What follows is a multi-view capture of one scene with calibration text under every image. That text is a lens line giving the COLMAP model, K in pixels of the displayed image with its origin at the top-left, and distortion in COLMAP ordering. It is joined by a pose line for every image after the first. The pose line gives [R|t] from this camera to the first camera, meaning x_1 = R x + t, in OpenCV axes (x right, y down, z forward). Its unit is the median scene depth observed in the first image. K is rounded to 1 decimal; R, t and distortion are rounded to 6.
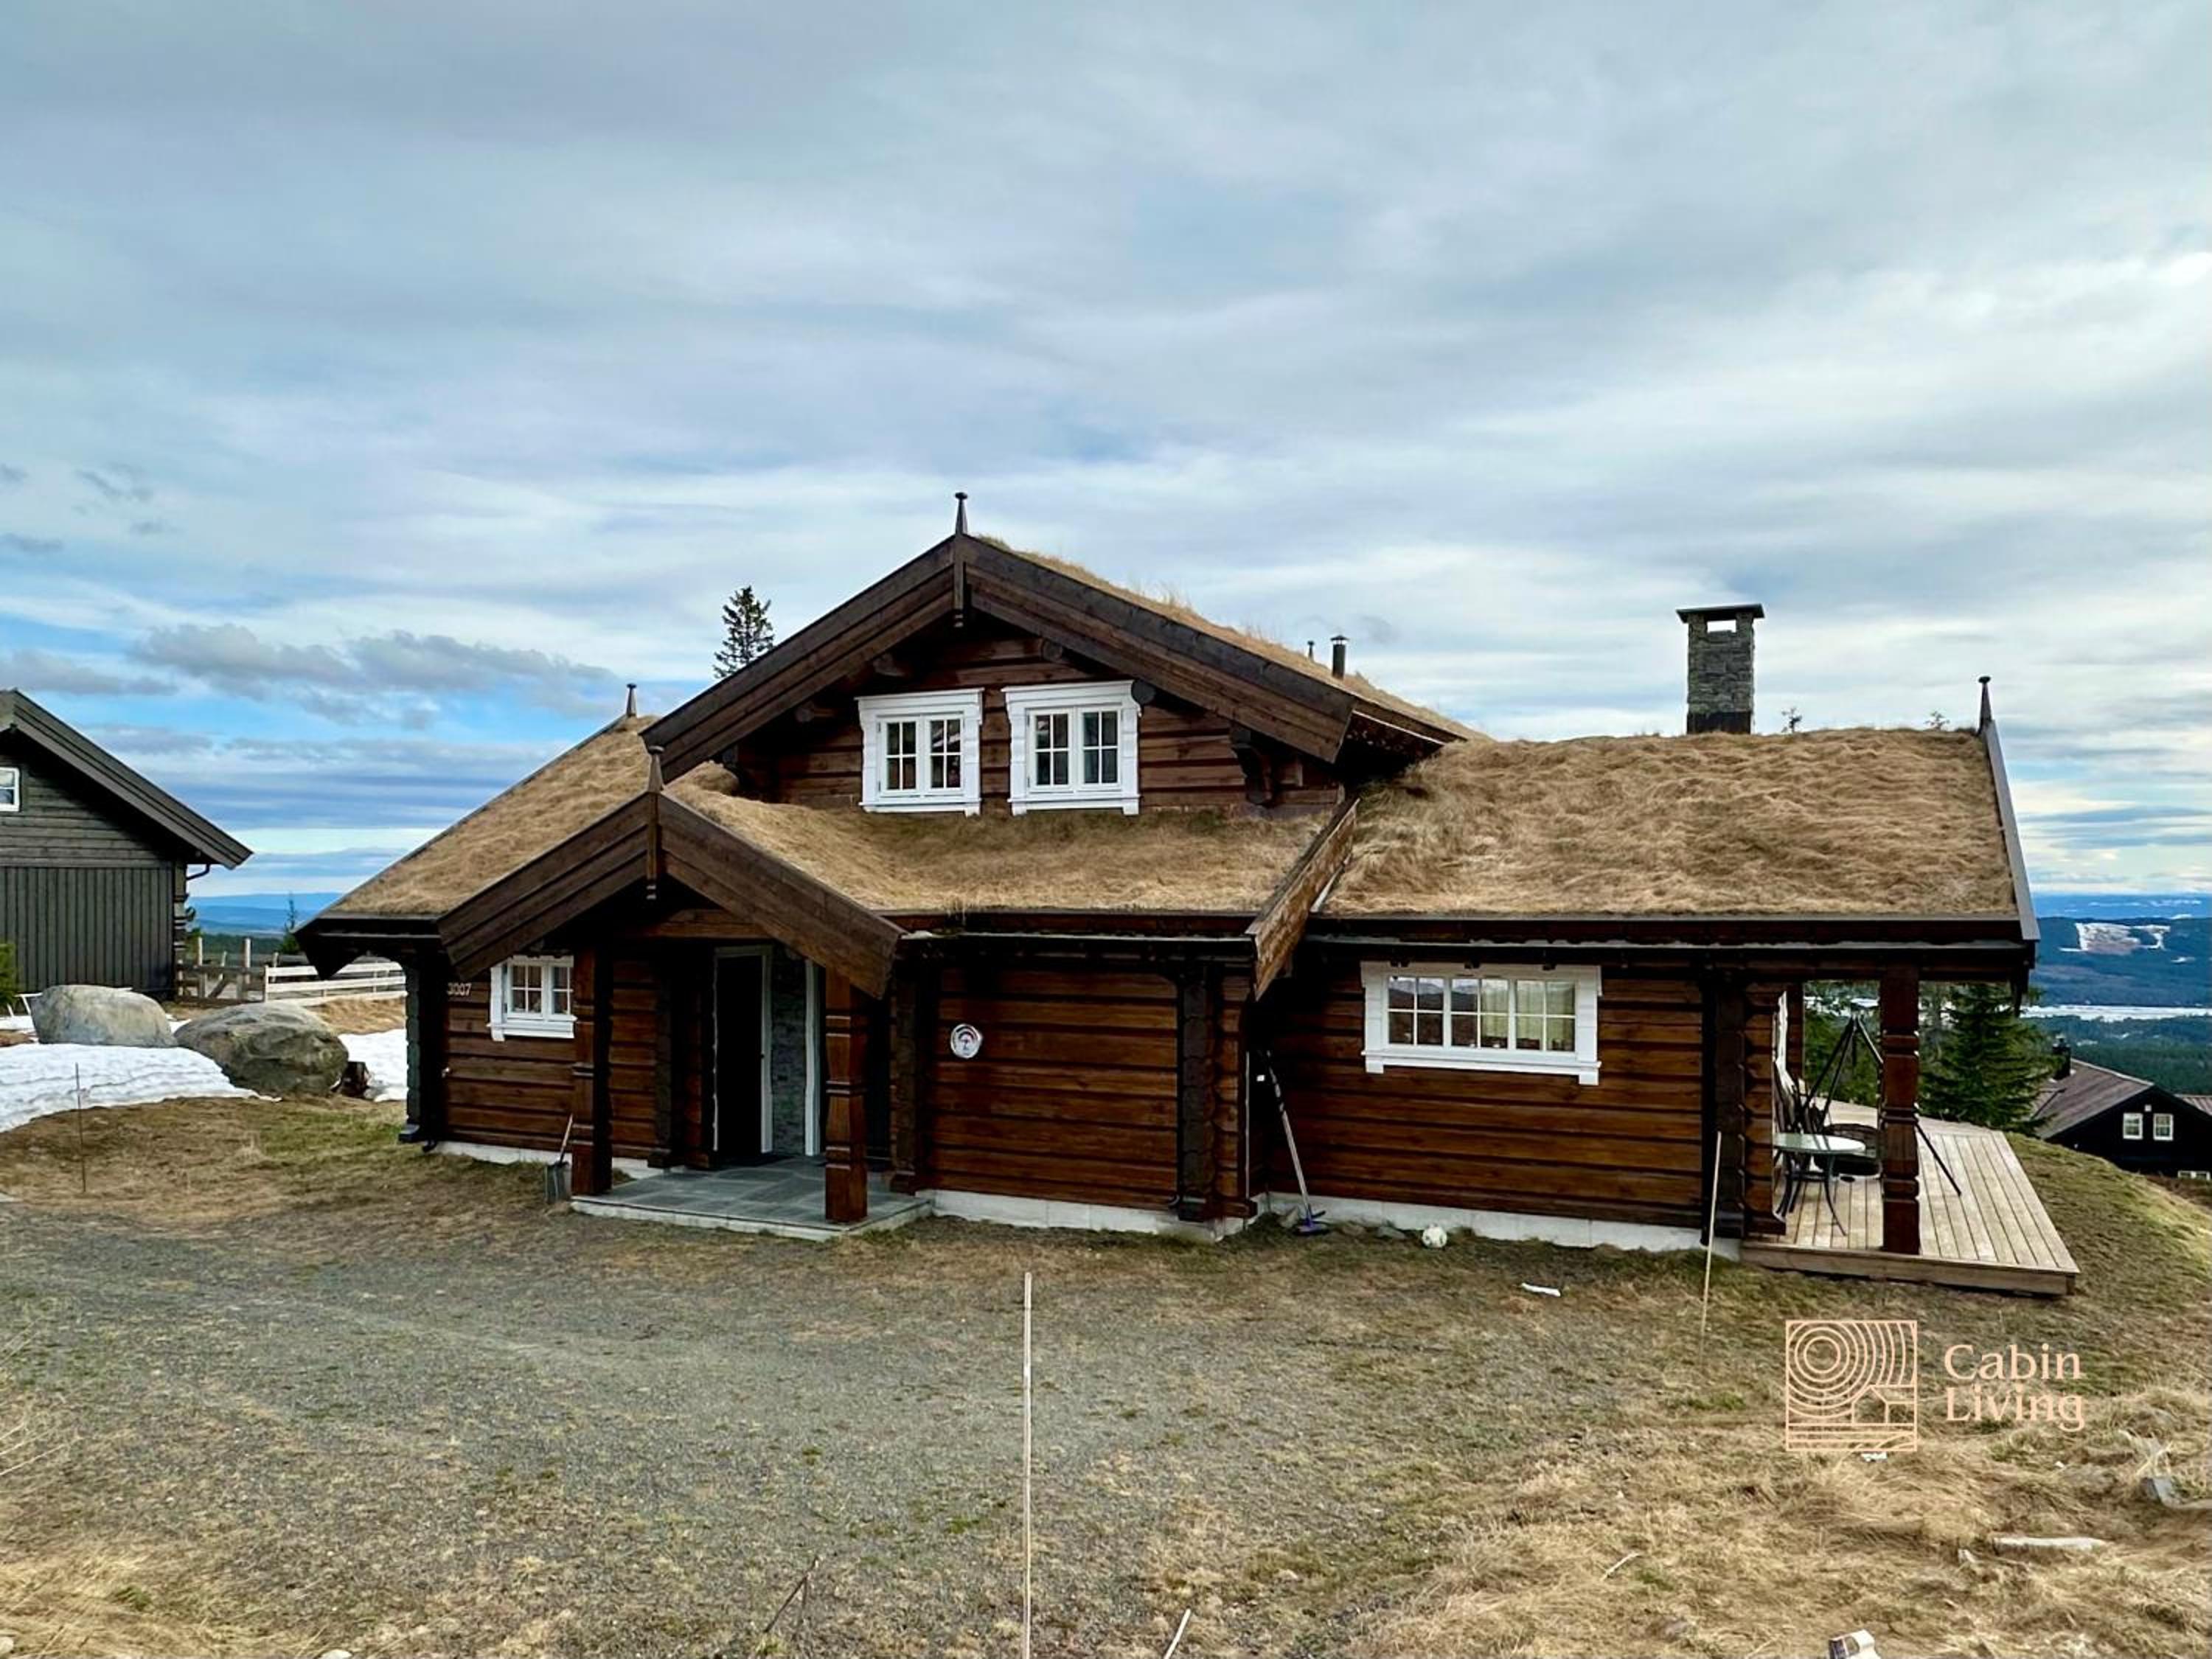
lens RADIAL K [[1626.4, 0, 1106.0], [0, 1626.4, 829.5], [0, 0, 1]] dist [-0.000695, -0.001114]
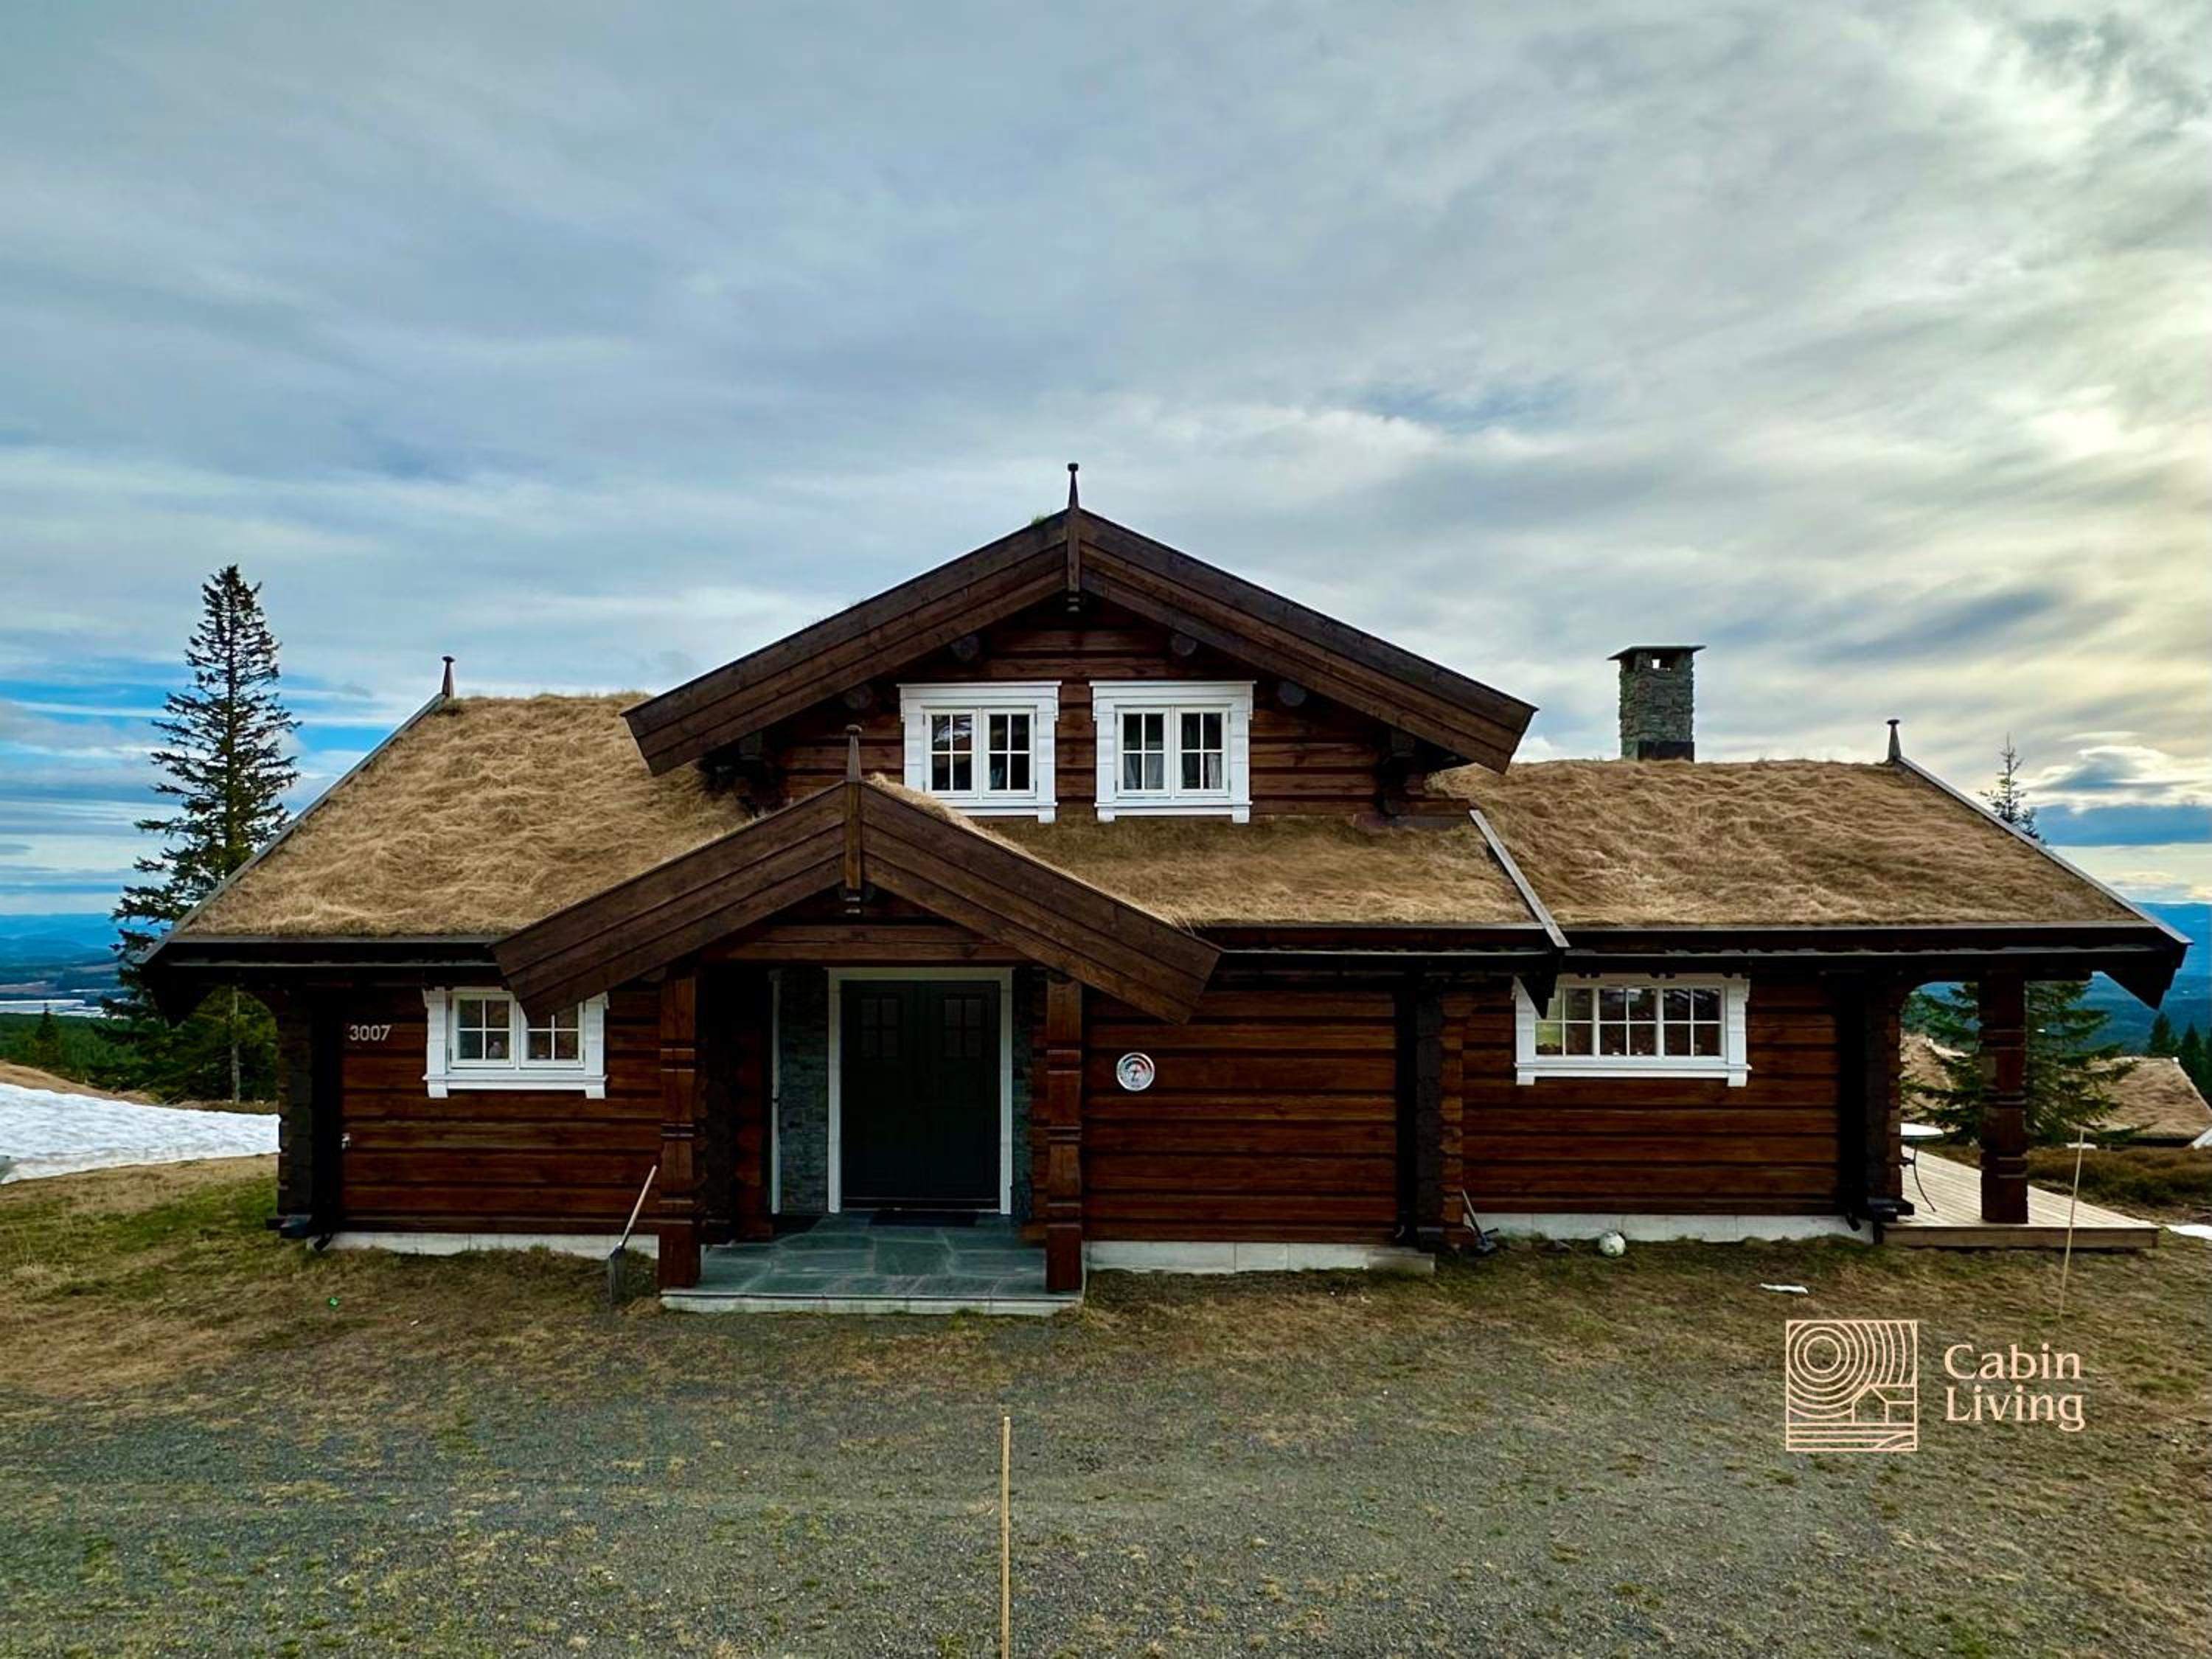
lens RADIAL K [[1503.6, 0, 1079.5], [0, 1503.6, 826.0], [0, 0, 1]] dist [-0.003788, 0.004044]
pose [[0.917565, 0.019600, 0.397102, -0.419600], [-0.012756, 0.999721, -0.019870, 0.011220], [-0.397381, 0.013167, 0.917559, 0.236992]]
